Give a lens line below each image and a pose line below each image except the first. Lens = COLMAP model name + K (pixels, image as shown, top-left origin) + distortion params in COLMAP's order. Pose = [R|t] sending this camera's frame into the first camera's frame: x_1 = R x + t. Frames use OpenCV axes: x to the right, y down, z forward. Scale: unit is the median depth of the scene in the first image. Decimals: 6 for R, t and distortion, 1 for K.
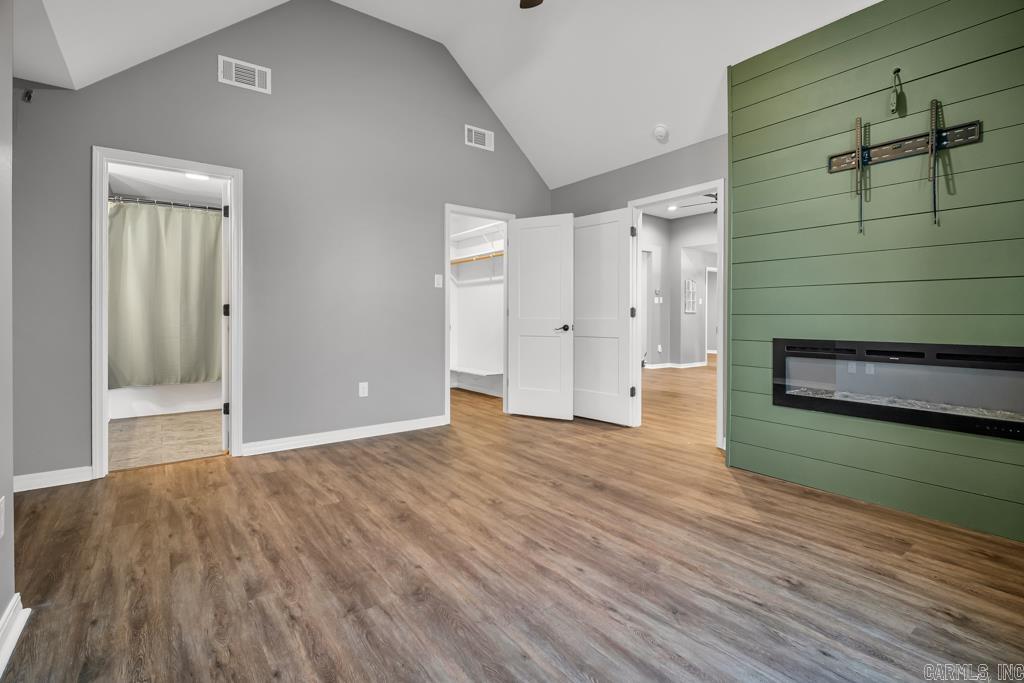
lens RADIAL K [[477.7, 0, 512.3], [0, 477.7, 315.7], [0, 0, 1]] dist [0.004040, -0.000231]
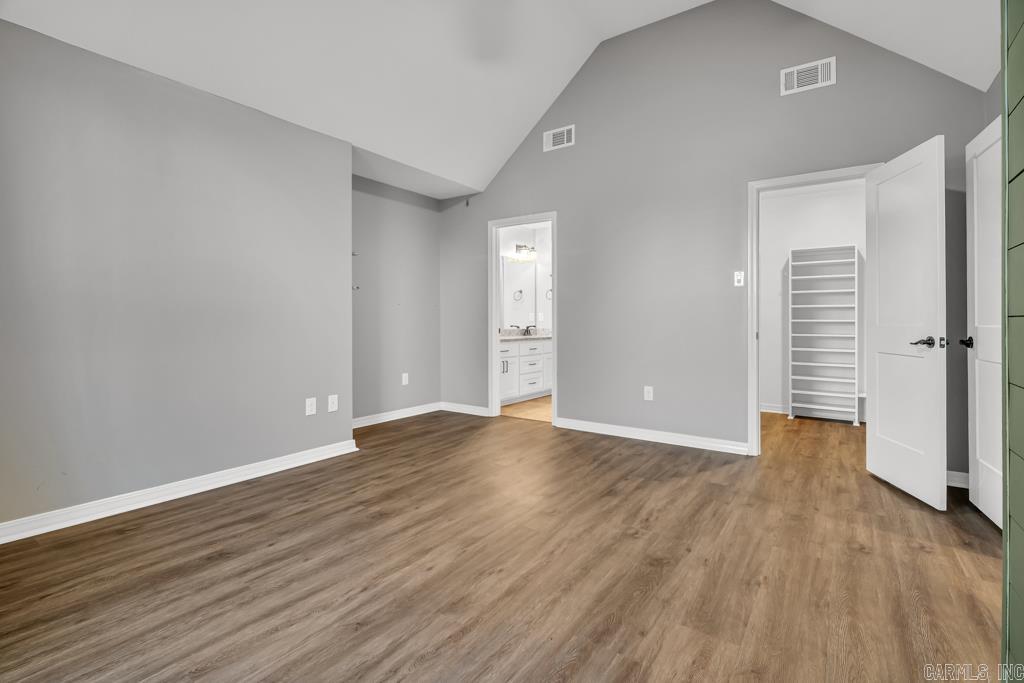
lens RADIAL K [[475.0, 0, 511.2], [0, 475.0, 317.2], [0, 0, 1]] dist [0.000714, 0.000046]
pose [[0.309728, -0.005937, -0.950807, 1.065621], [-0.001791, 0.999975, -0.006827, 0.000587], [0.950823, 0.003817, 0.309710, 0.777650]]
